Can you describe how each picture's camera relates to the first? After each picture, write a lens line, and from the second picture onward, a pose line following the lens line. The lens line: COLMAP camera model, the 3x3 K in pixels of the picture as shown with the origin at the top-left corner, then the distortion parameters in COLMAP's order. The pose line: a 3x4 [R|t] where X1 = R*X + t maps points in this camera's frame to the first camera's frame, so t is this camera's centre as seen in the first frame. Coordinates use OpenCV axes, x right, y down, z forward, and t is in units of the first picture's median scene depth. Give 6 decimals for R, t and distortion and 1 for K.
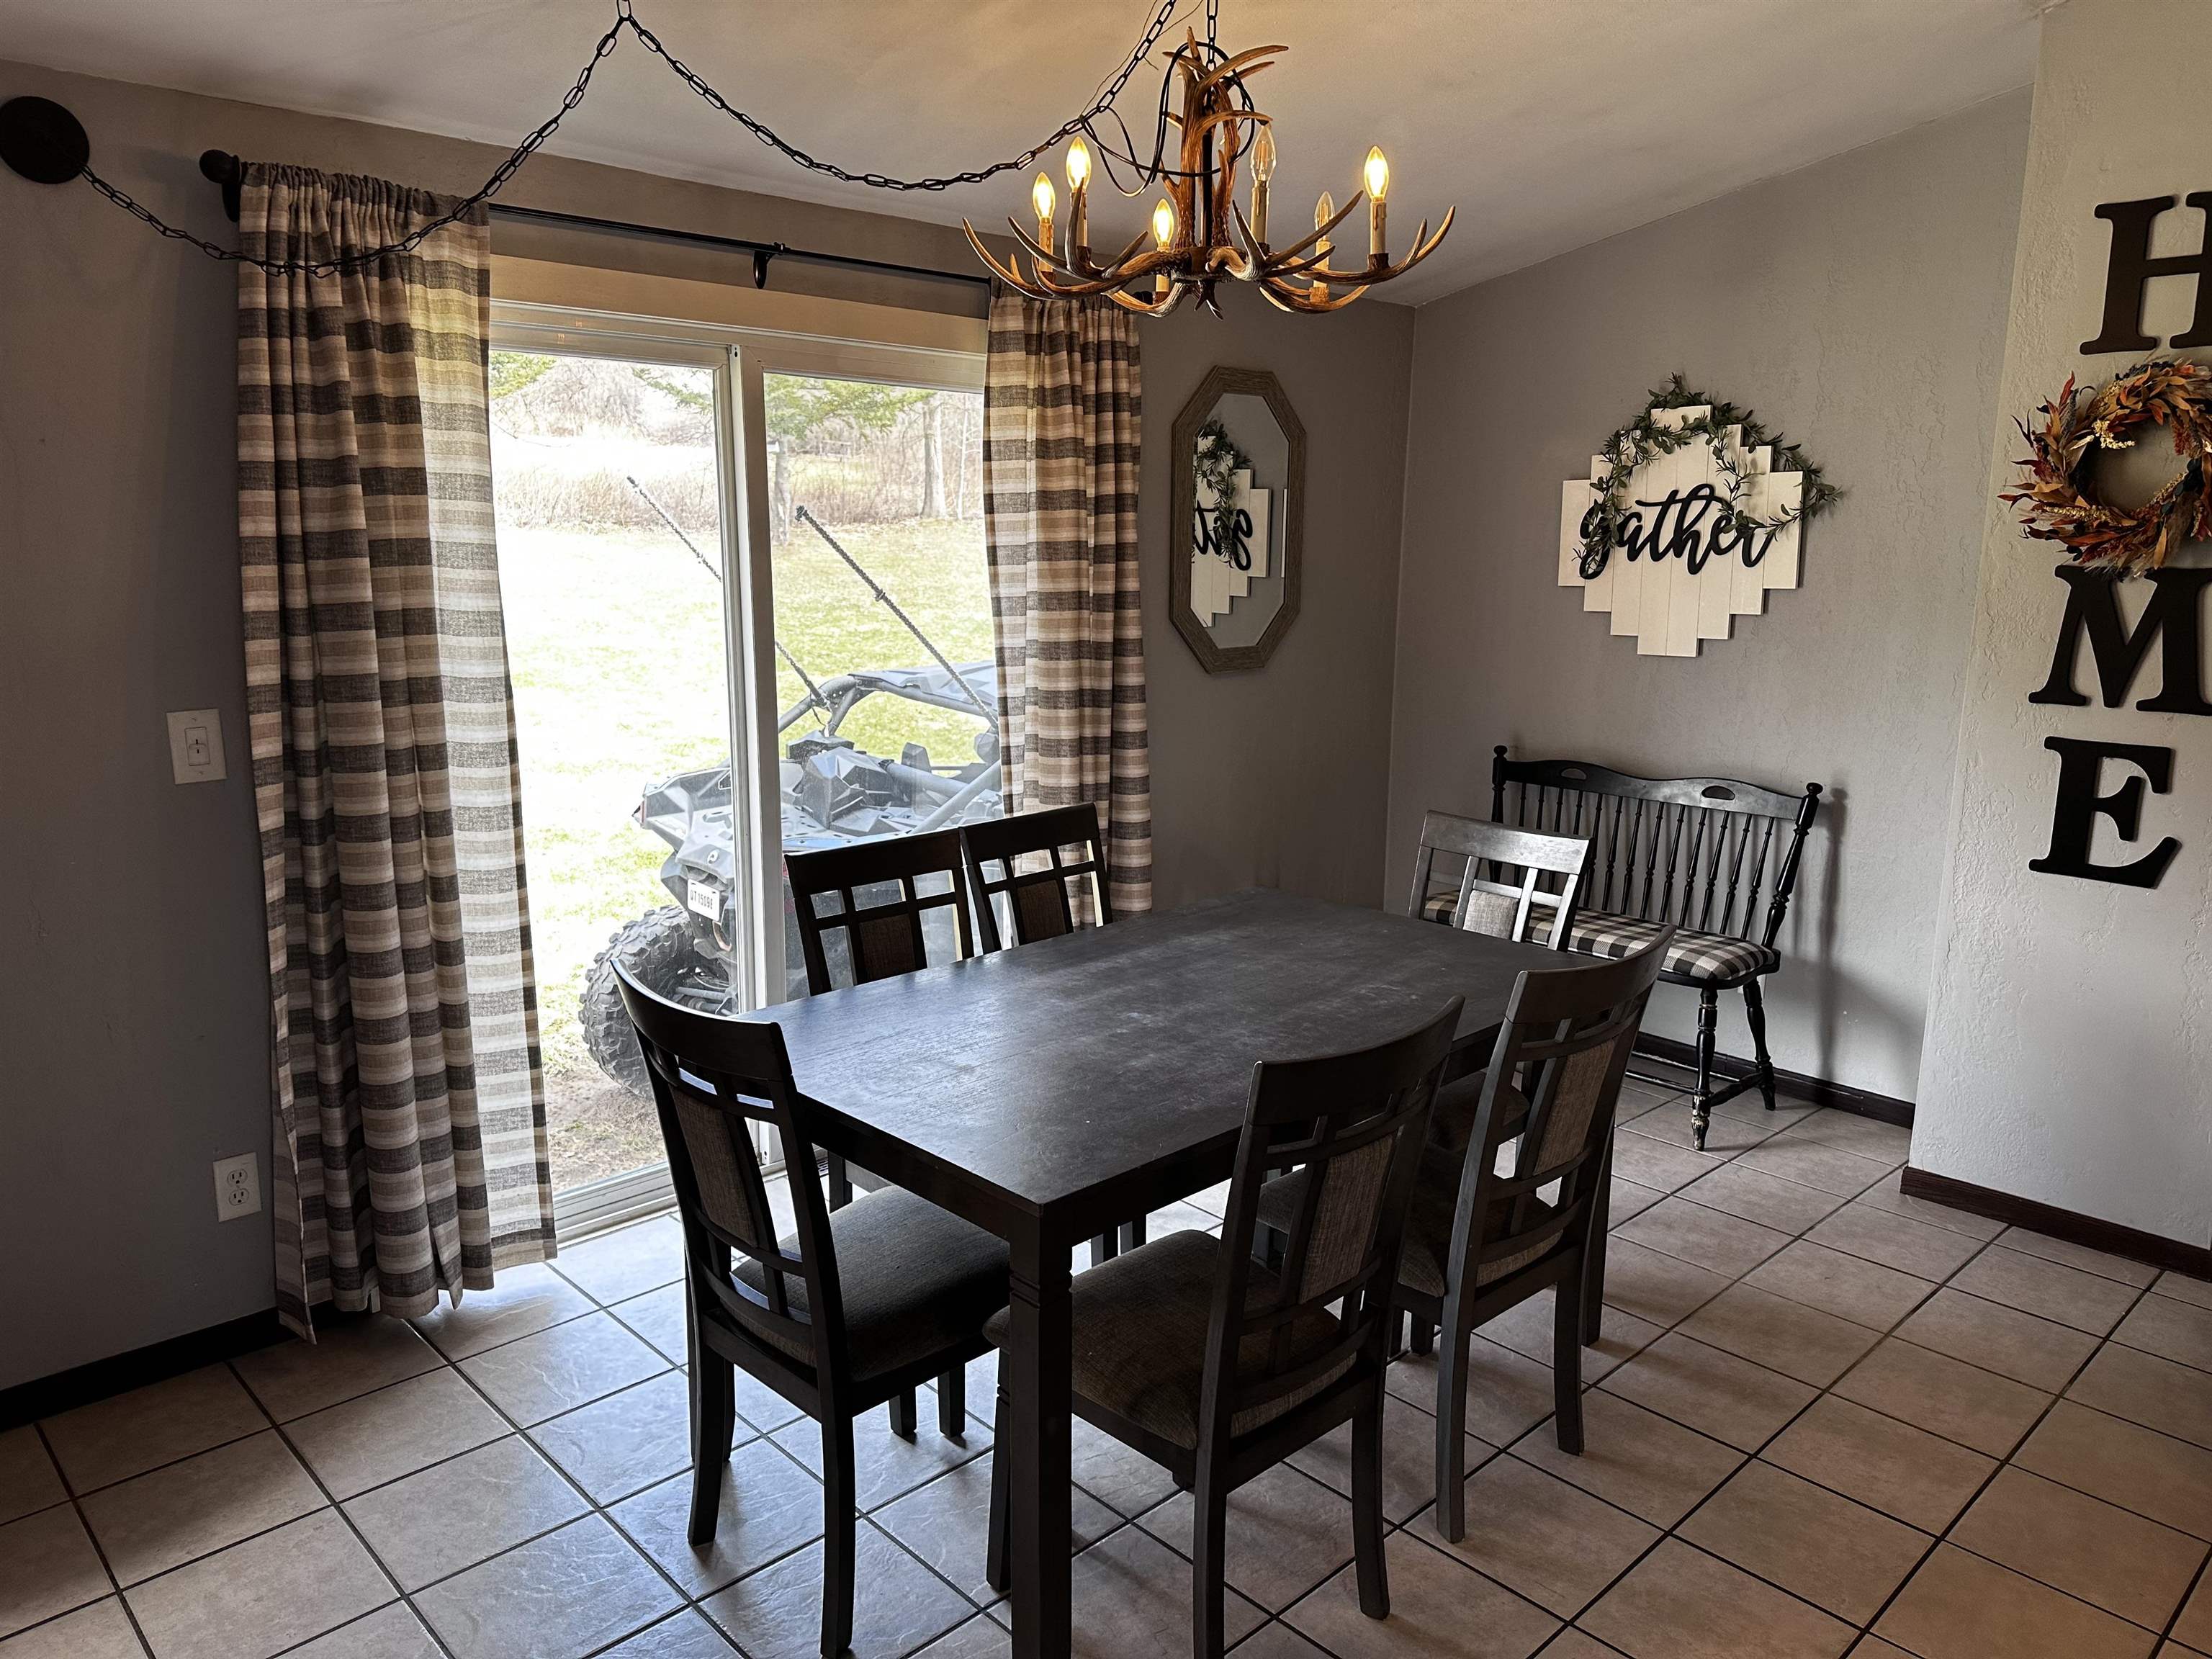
lens RADIAL K [[1532.4, 0, 1110.5], [0, 1532.4, 820.0], [0, 0, 1]] dist [0.083656, -0.104370]
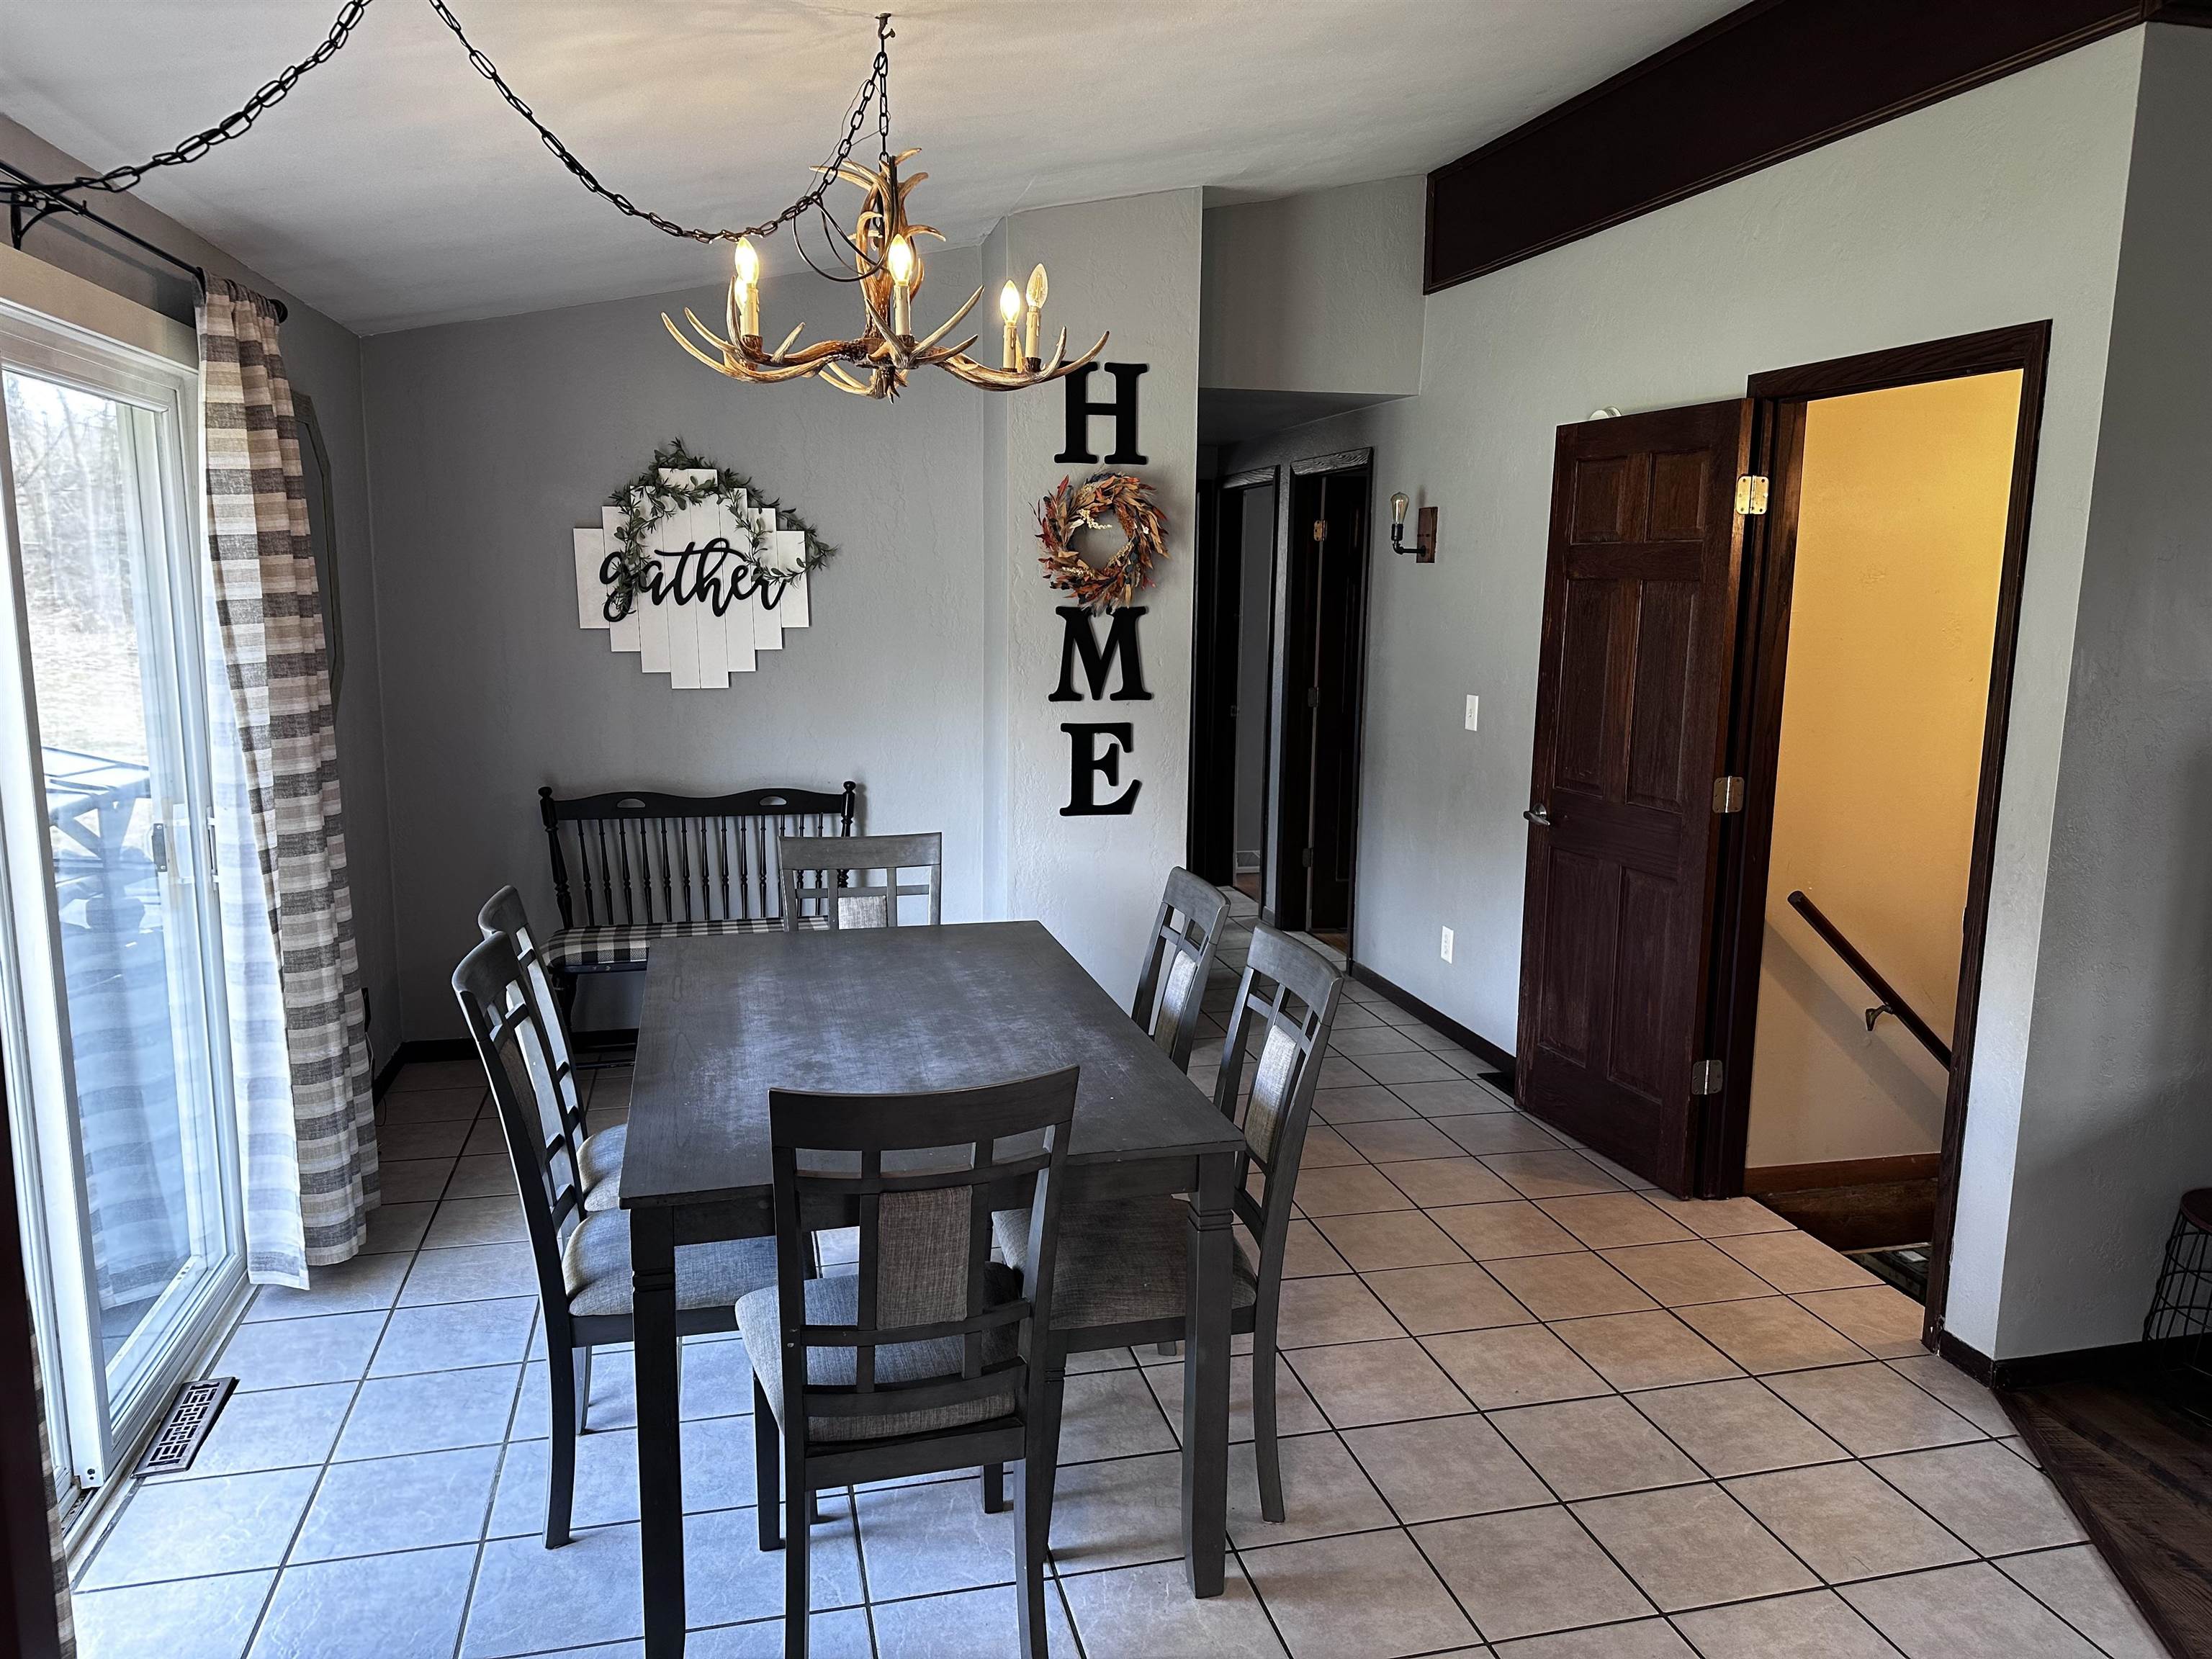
lens RADIAL K [[1532.4, 0, 1112.1], [0, 1532.4, 824.4], [0, 0, 1]] dist [0.083656, -0.104370]
pose [[0.493924, -0.143938, 0.857509, -0.633547], [0.154415, 0.985047, 0.076404, -0.064051], [-0.855684, 0.094675, 0.508765, 0.241987]]
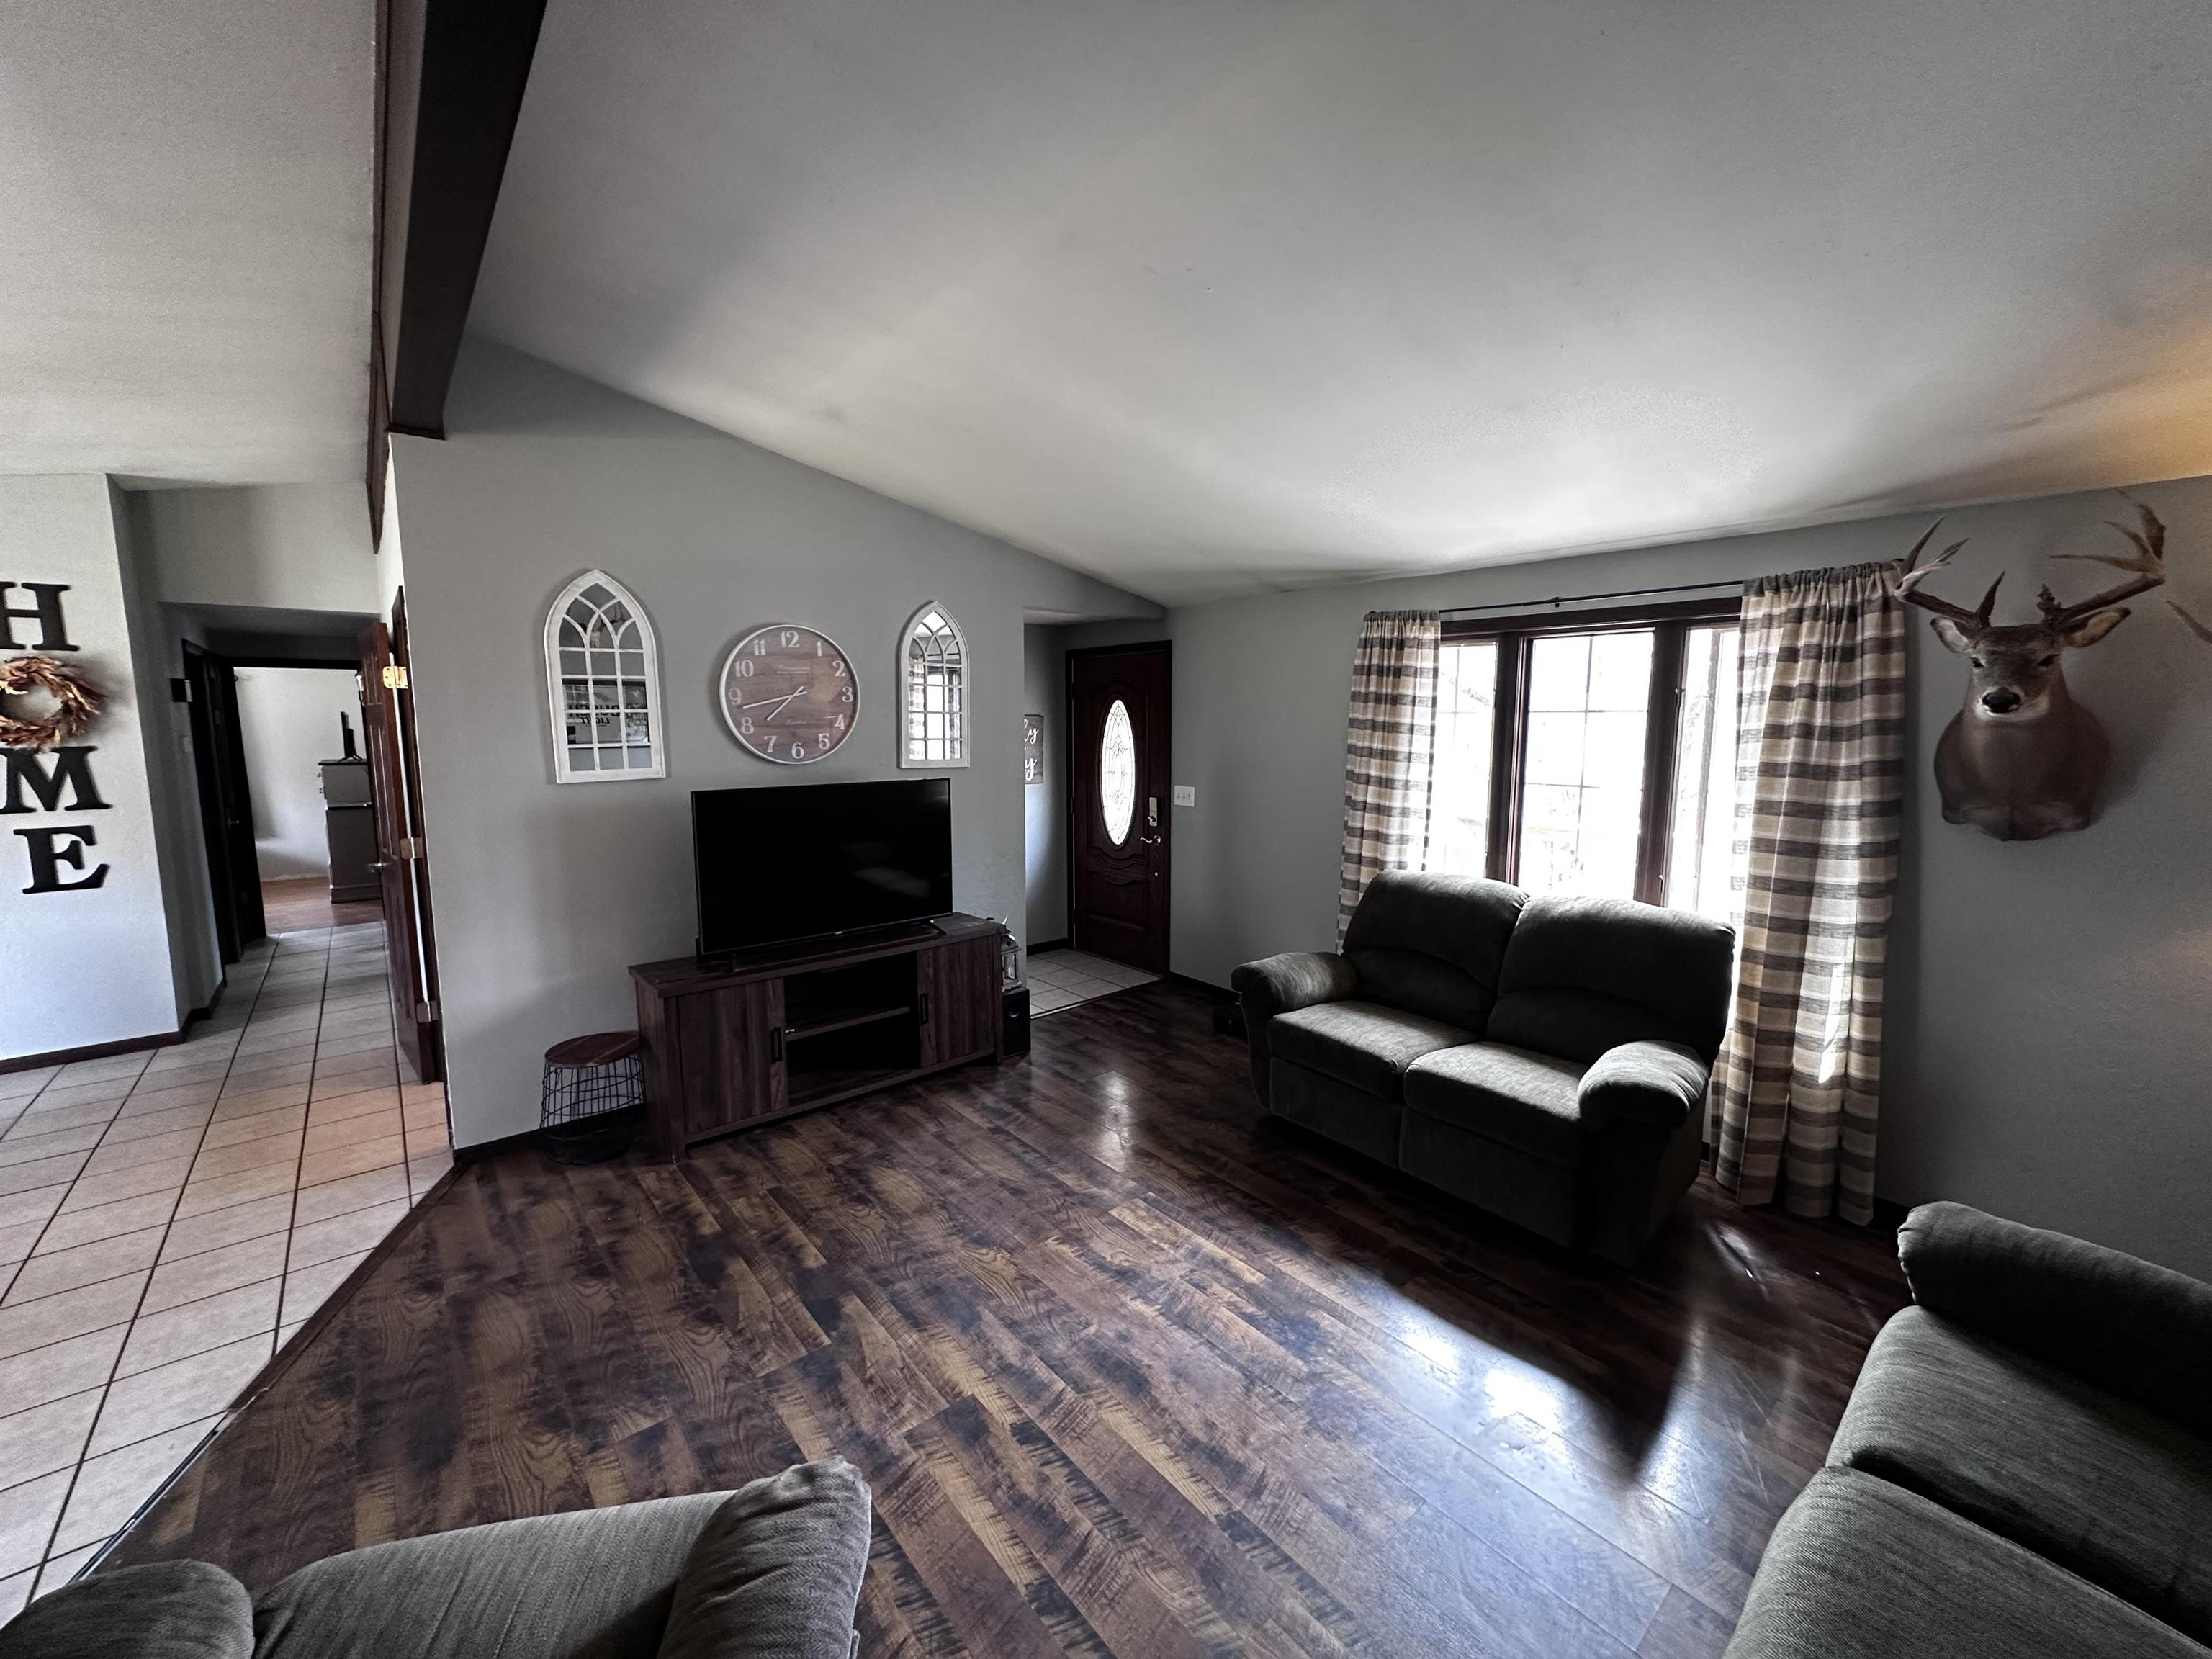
lens RADIAL K [[878.9, 0, 1106.3], [0, 878.9, 828.9], [0, 0, 1]] dist [-0.002020, 0.000229]
pose [[0.065484, -0.137500, 0.988335, -0.473740], [0.189631, 0.974126, 0.122959, 0.080562], [-0.979669, 0.179367, 0.089864, -0.551145]]
